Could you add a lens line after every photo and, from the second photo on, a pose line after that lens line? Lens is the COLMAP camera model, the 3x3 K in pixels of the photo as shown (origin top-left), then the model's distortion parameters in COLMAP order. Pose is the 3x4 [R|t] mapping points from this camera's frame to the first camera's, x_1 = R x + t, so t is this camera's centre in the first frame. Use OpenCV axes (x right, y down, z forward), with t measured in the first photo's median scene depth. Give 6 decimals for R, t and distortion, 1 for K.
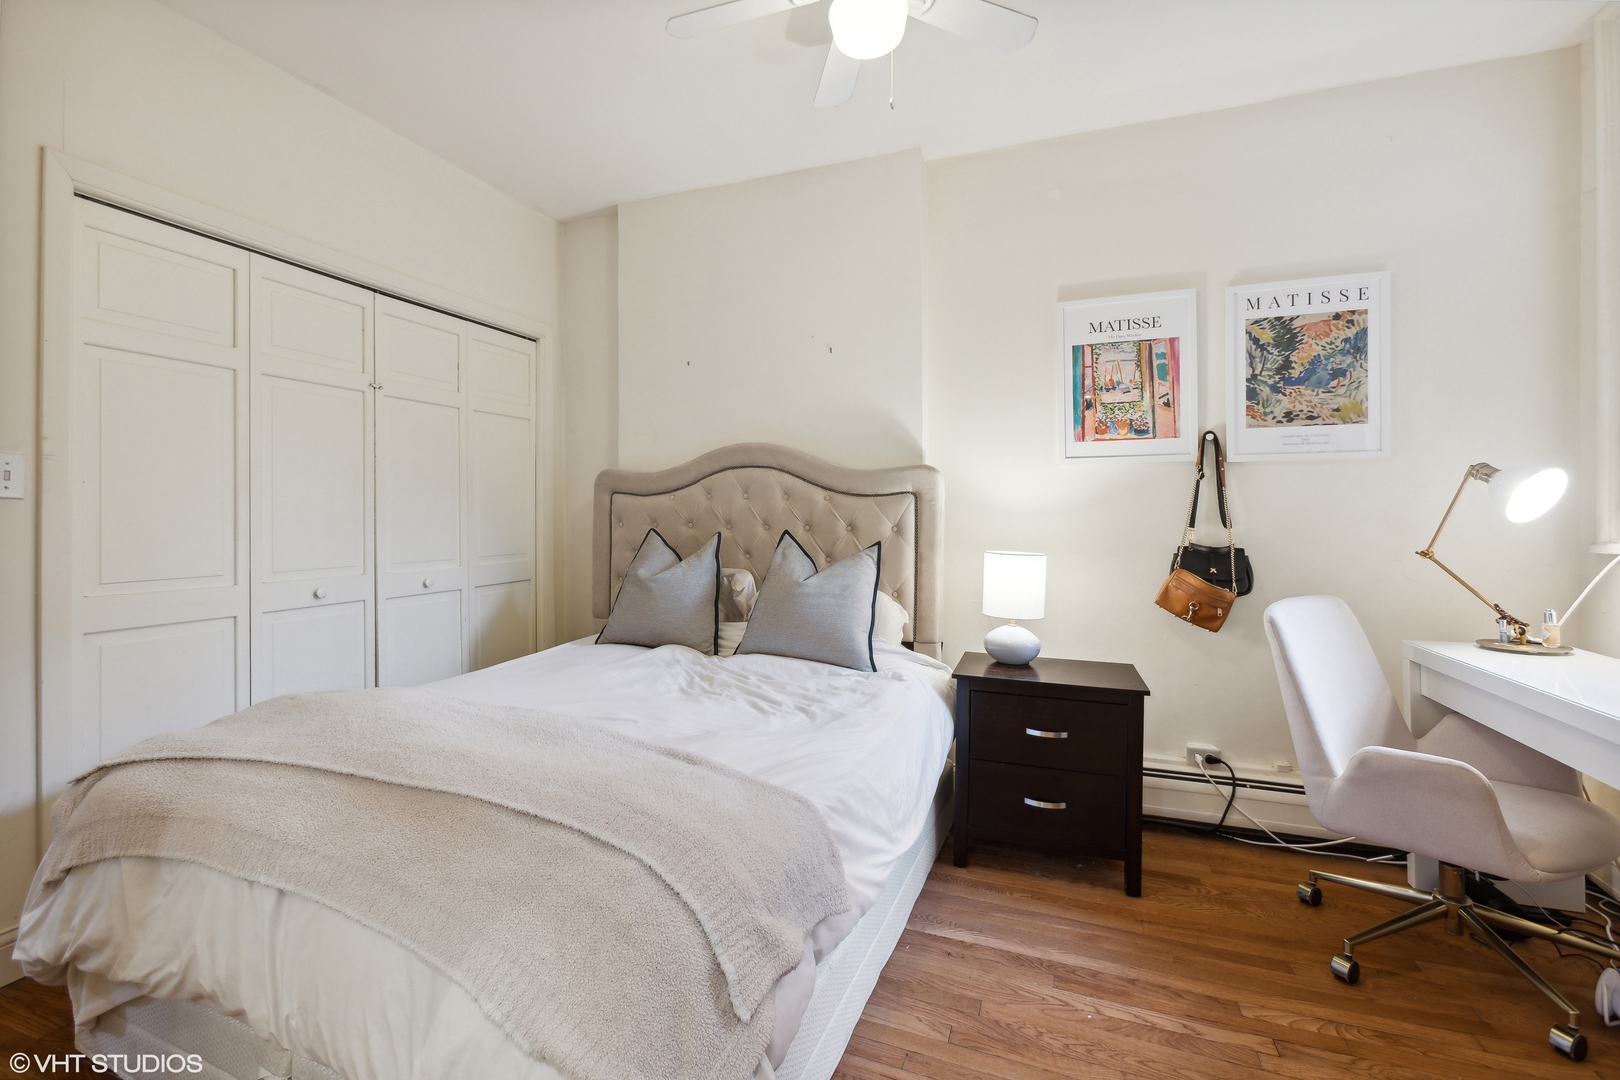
lens RADIAL K [[723.8, 0, 799.0], [0, 723.8, 524.2], [0, 0, 1]] dist [-0.015449, 0.005207]
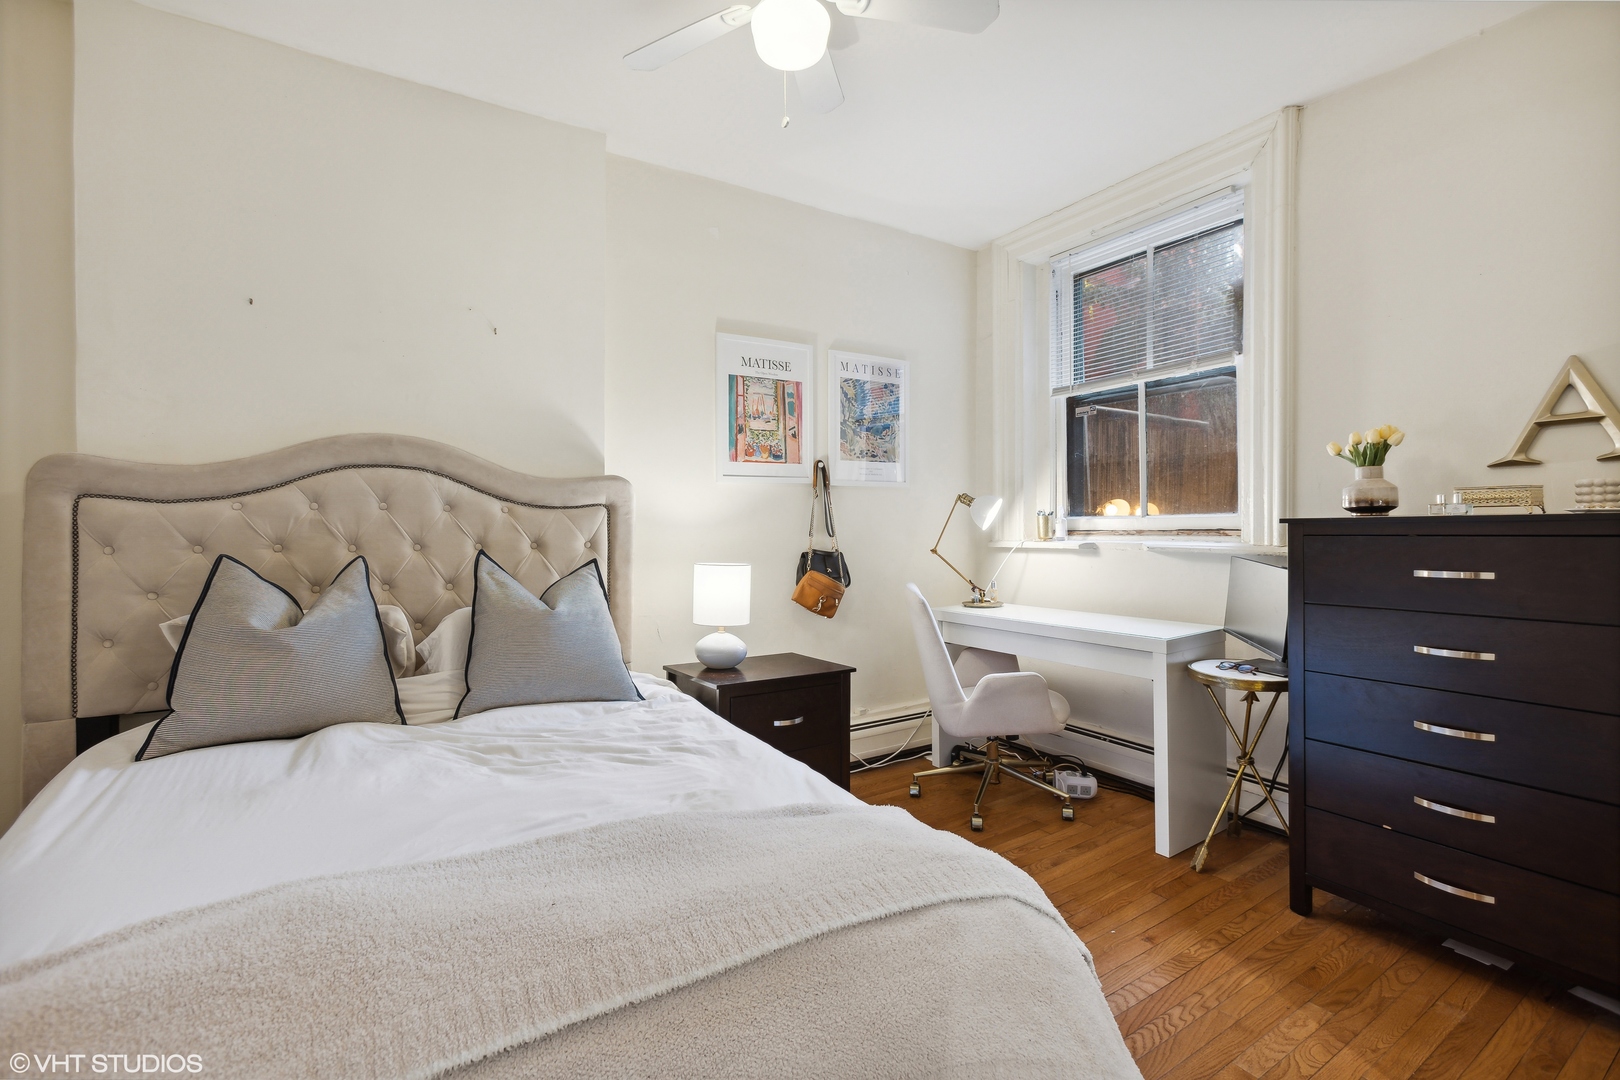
lens RADIAL K [[723.8, 0, 808.2], [0, 723.8, 534.4], [0, 0, 1]] dist [-0.015449, 0.005207]
pose [[0.592254, -0.020293, 0.805496, -0.465889], [0.011860, 0.999794, 0.016468, -0.019308], [-0.805664, -0.000201, 0.592372, 0.254090]]
